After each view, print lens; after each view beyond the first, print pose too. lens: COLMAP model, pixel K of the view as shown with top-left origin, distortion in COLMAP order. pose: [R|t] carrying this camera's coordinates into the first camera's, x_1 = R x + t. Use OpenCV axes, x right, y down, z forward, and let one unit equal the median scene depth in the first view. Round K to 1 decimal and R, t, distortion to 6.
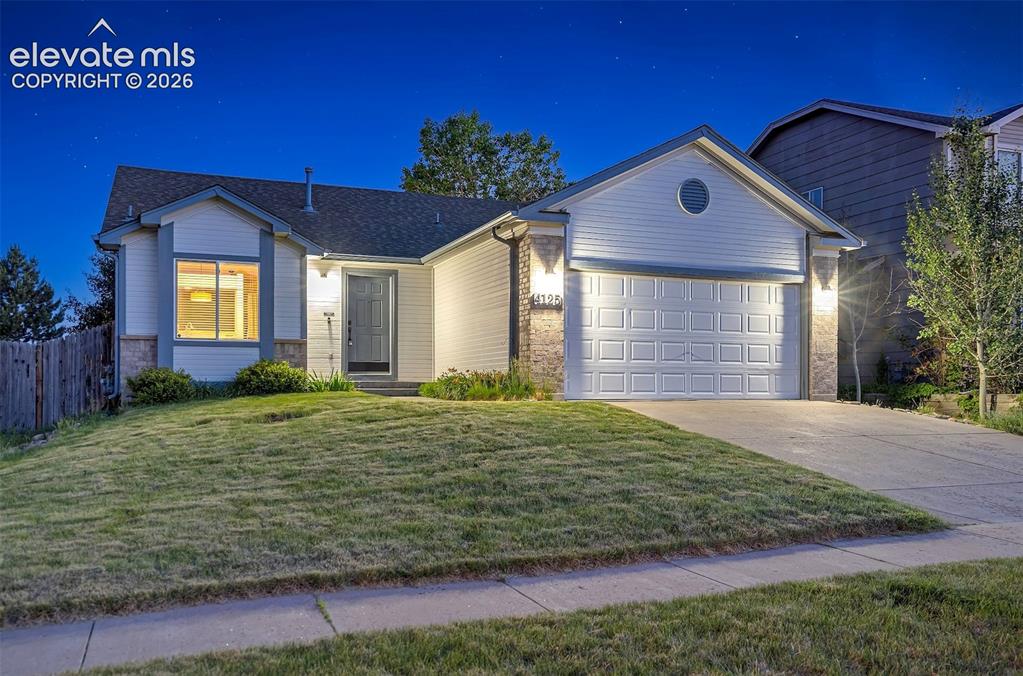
lens RADIAL K [[830.2, 0, 511.1], [0, 830.2, 355.3], [0, 0, 1]] dist [0.008600, 0.000468]
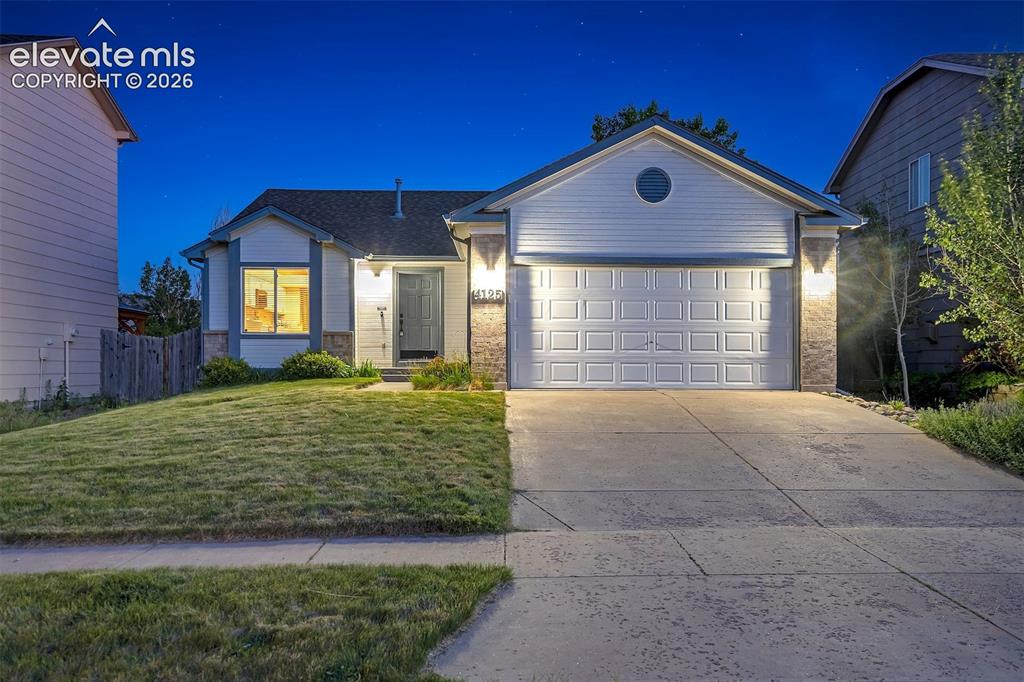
lens RADIAL K [[781.2, 0, 512.0], [0, 781.2, 341.0], [0, 0, 1]] dist [0.006650, 0.006328]
pose [[0.939033, -0.006990, -0.343755, 0.358289], [0.009985, 0.999926, 0.006944, -0.011993], [0.343681, -0.009953, 0.939034, 0.057686]]
